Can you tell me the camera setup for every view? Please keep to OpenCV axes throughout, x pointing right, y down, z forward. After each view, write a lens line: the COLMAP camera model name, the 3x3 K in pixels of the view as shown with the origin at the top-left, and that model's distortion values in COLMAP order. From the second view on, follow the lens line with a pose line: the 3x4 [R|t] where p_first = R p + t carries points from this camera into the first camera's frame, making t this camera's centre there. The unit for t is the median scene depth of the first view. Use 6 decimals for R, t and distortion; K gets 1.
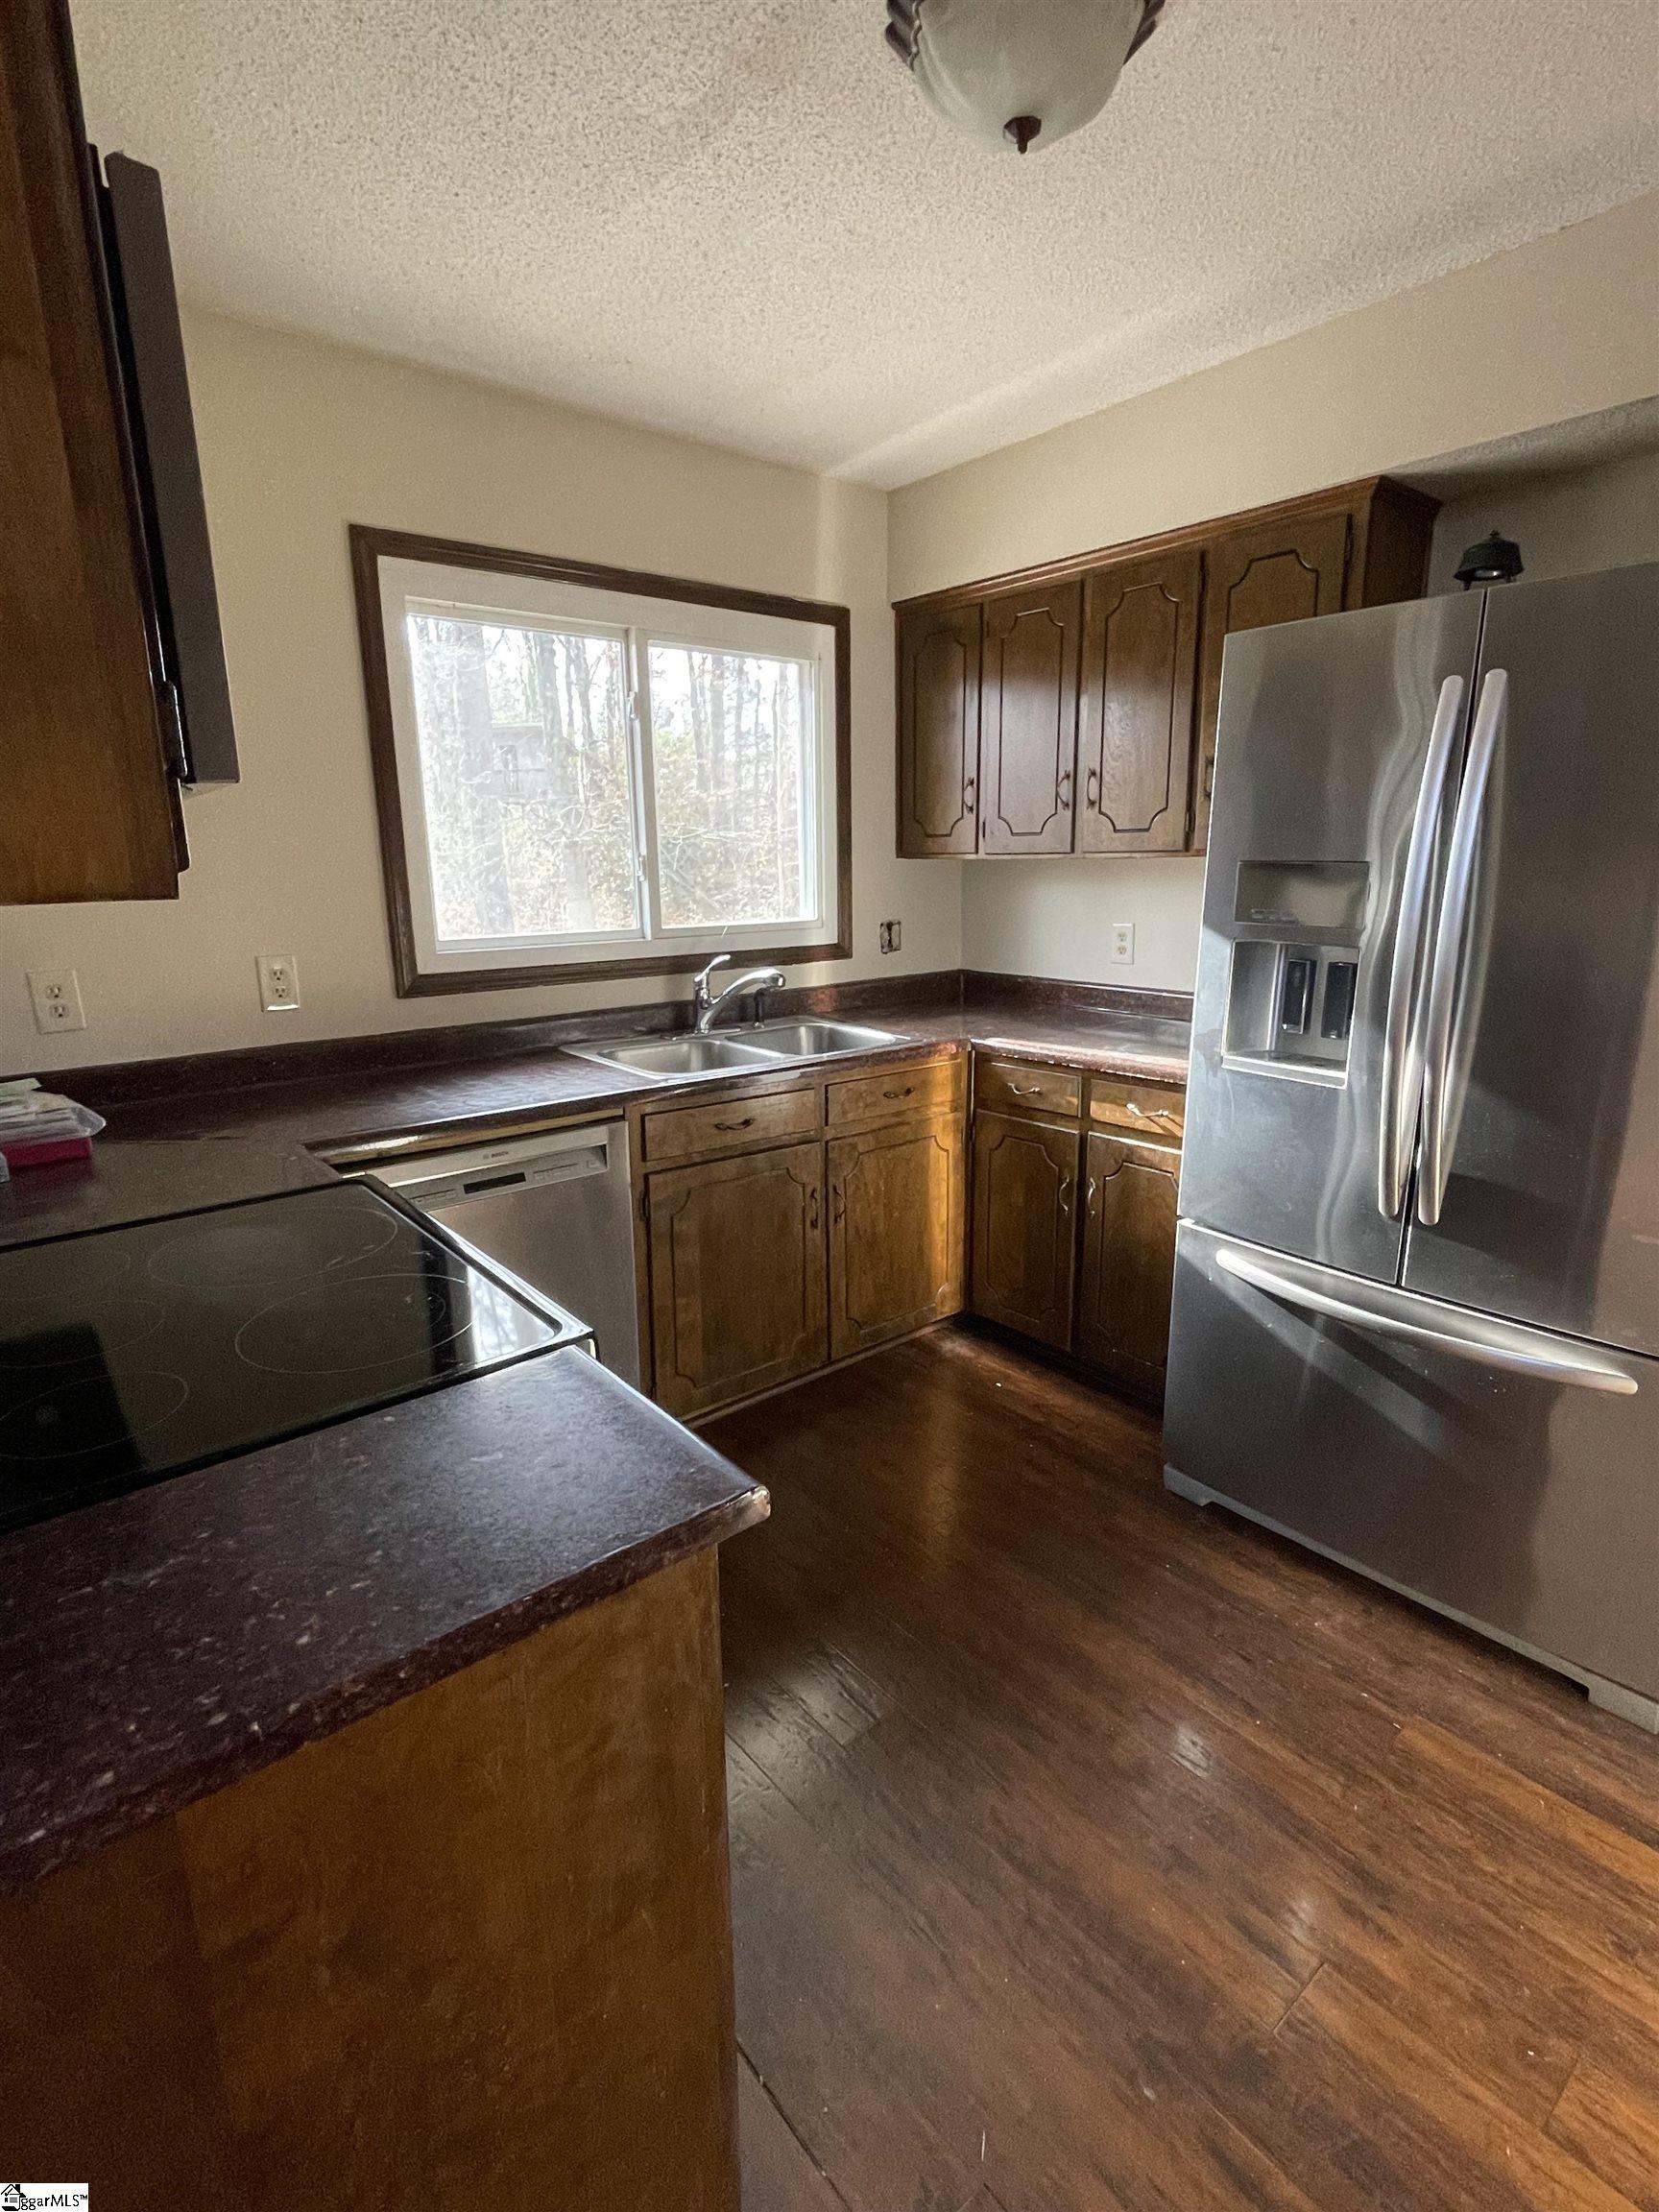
lens RADIAL K [[1062.4, 0, 829.2], [0, 1062.4, 1100.1], [0, 0, 1]] dist [-0.001819, 0.000413]
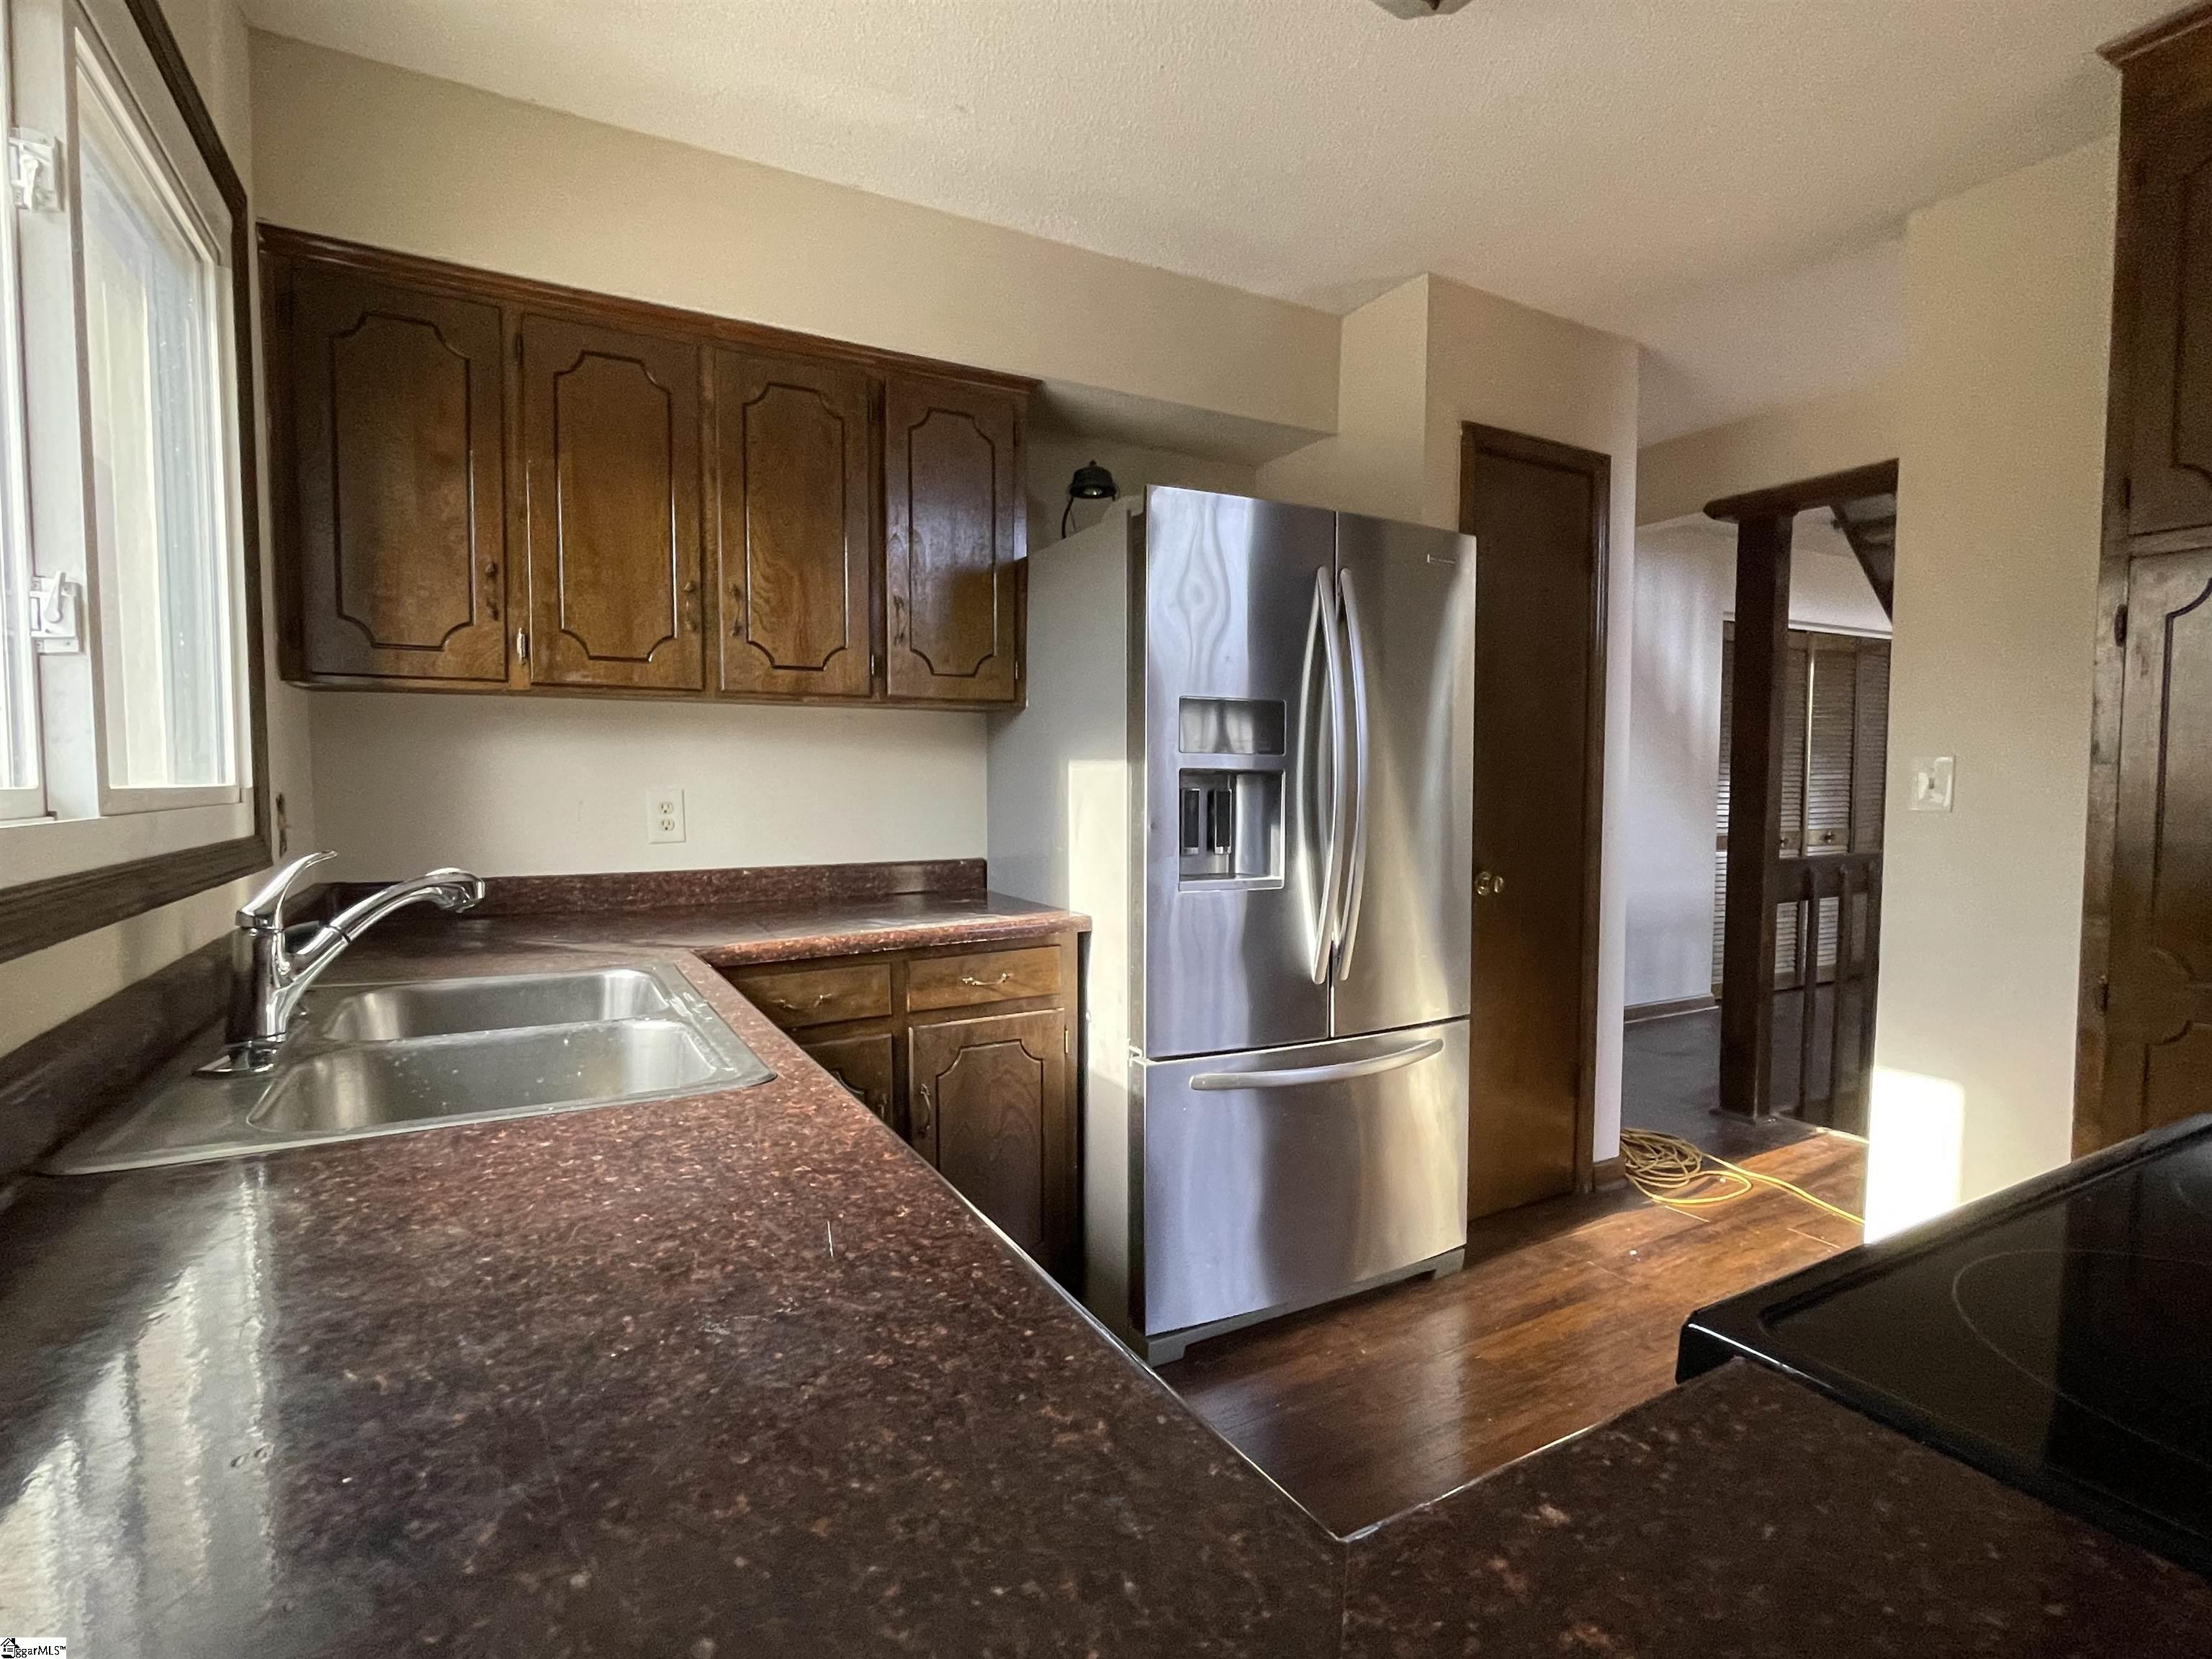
lens RADIAL K [[1062.4, 0, 1107.8], [0, 1062.4, 837.6], [0, 0, 1]] dist [-0.001819, 0.000413]
pose [[0.174421, -0.043119, 0.983727, -0.517072], [0.218533, 0.975821, 0.004025, -0.082386], [-0.960115, 0.214274, 0.179627, 0.696624]]
